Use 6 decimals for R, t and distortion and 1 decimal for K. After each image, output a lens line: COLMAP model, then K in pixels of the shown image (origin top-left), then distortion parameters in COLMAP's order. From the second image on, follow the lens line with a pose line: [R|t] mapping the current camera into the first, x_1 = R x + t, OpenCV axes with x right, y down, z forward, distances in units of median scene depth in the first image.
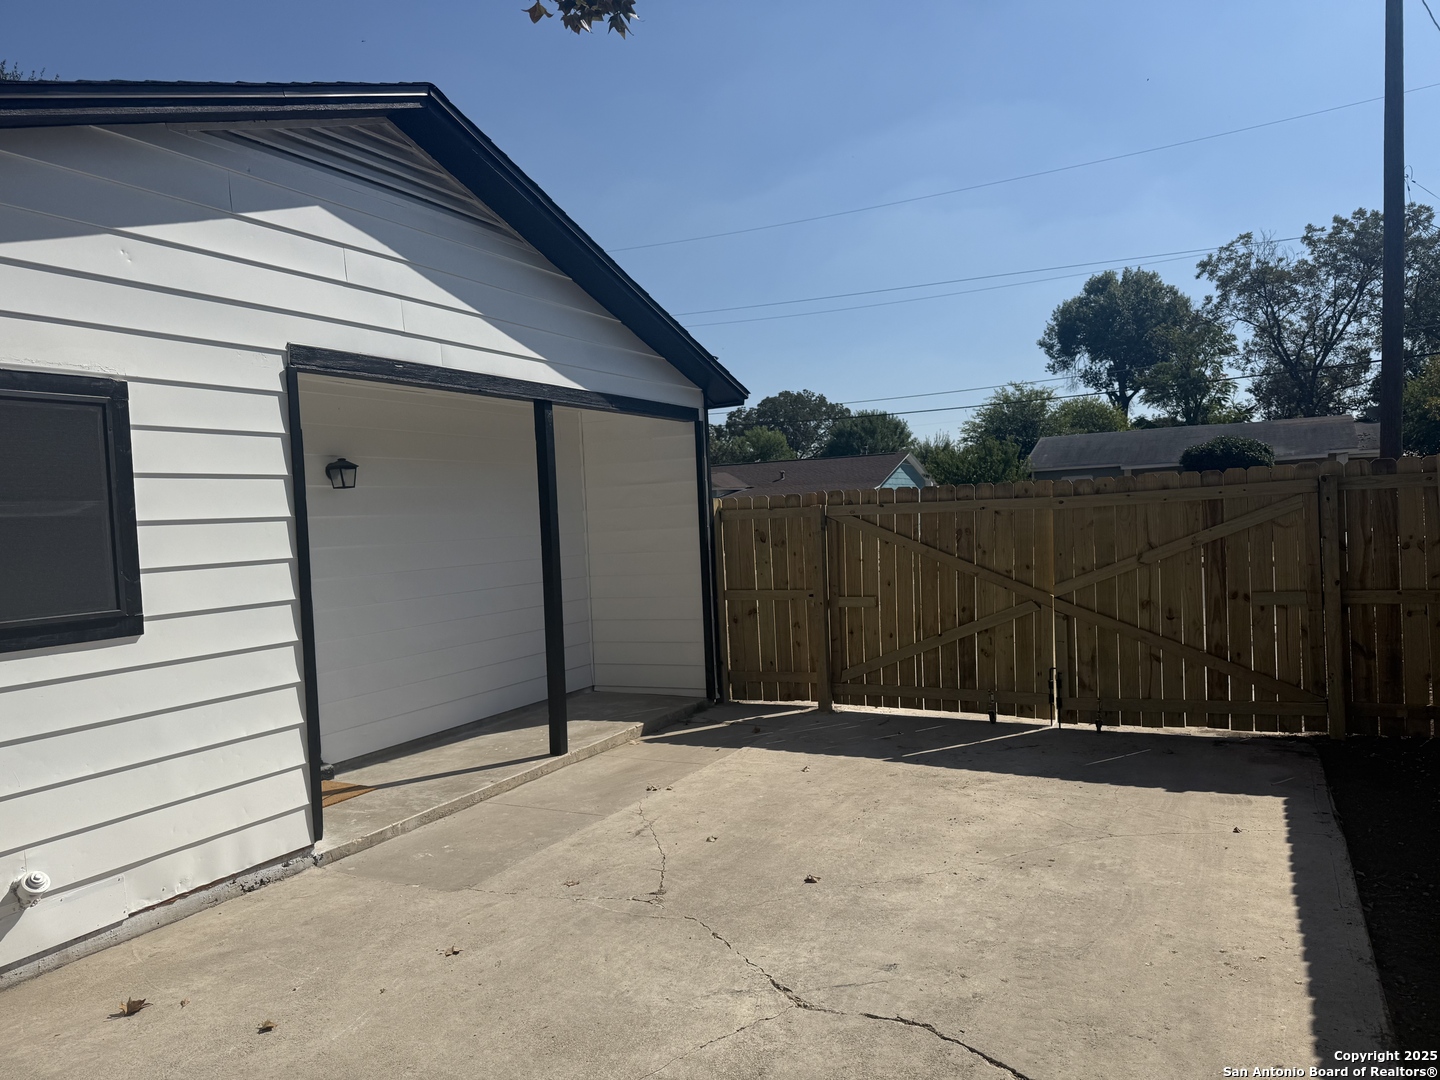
lens RADIAL K [[993.3, 0, 720.0], [0, 993.3, 540.0], [0, 0, 1]] dist [0.103287, -0.123793]
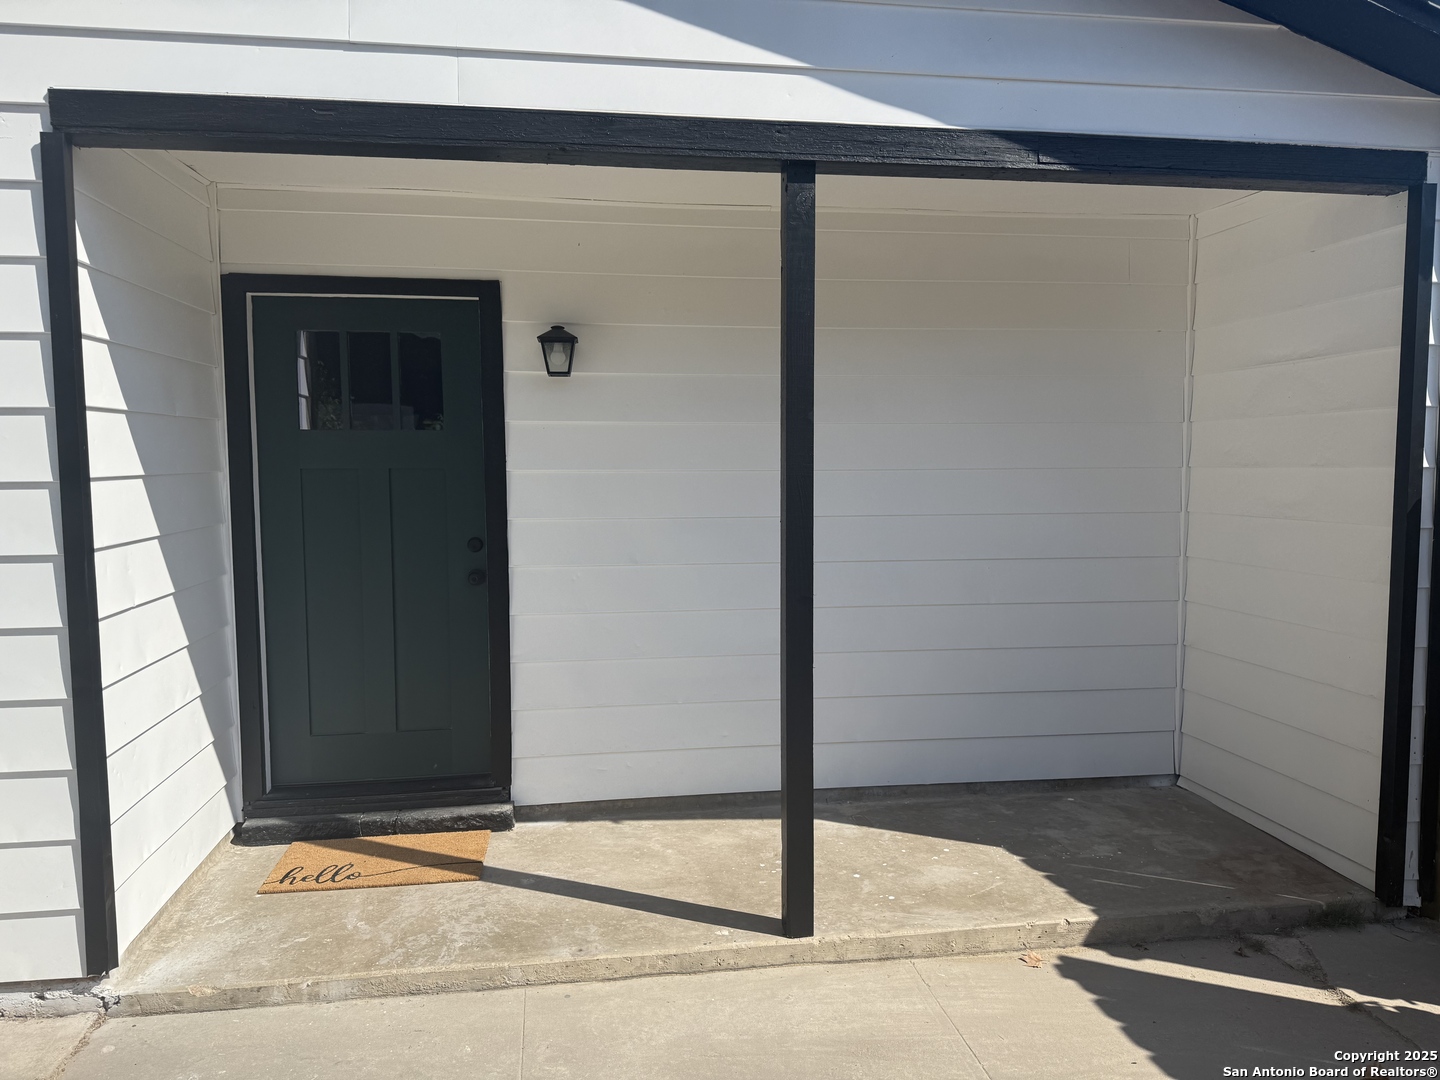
lens RADIAL K [[1020.4, 0, 712.2], [0, 1020.4, 540.0], [0, 0, 1]] dist [0.015296, -0.014387]
pose [[0.589089, 0.106234, -0.801055, 0.196709], [-0.044240, 0.994074, 0.099297, -0.017687], [0.806856, -0.023056, 0.590297, 0.738272]]
